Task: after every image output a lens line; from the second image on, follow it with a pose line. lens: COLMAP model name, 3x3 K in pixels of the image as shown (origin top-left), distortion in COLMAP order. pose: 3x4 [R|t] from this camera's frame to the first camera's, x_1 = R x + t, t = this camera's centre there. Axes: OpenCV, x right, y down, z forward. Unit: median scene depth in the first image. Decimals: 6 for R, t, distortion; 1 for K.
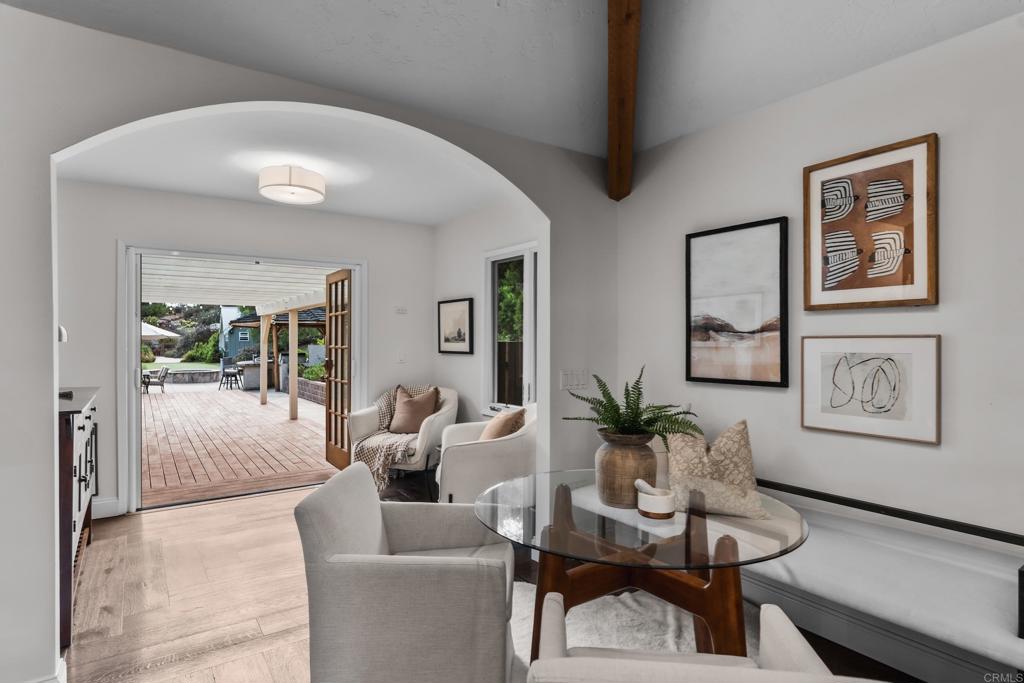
lens RADIAL K [[544.6, 0, 510.1], [0, 544.6, 340.0], [0, 0, 1]] dist [0.002057, 0.000543]
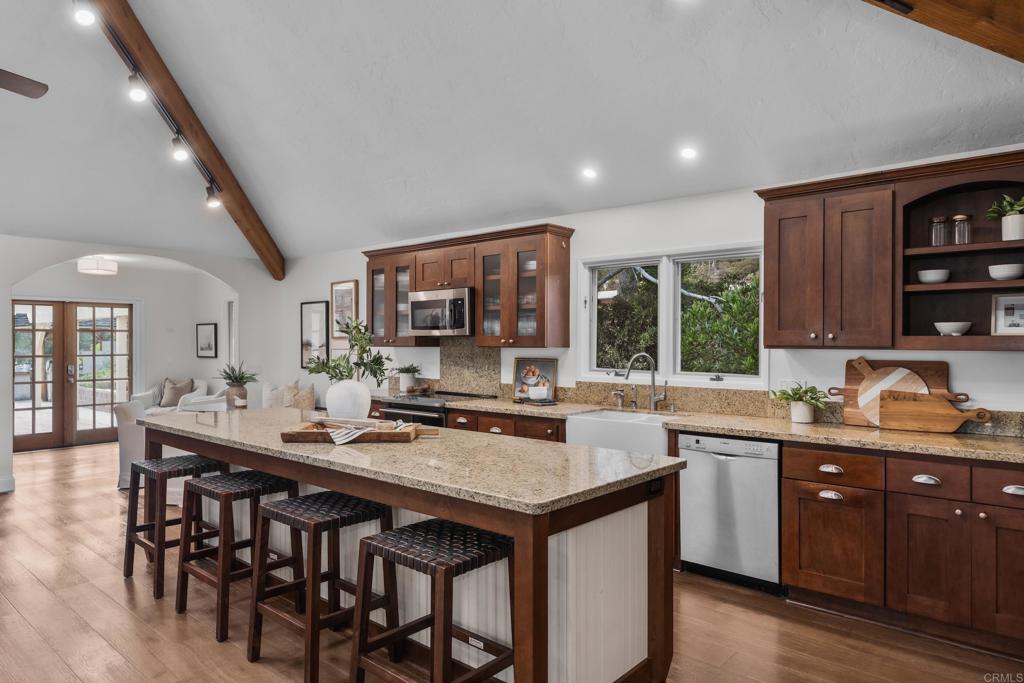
lens RADIAL K [[654.2, 0, 508.2], [0, 654.2, 342.2], [0, 0, 1]] dist [-0.003710, -0.000179]
pose [[0.971554, -0.003133, 0.236799, 0.522235], [0.003235, 0.999995, -0.000042, -0.030044], [-0.236797, 0.000807, 0.971559, -1.818438]]
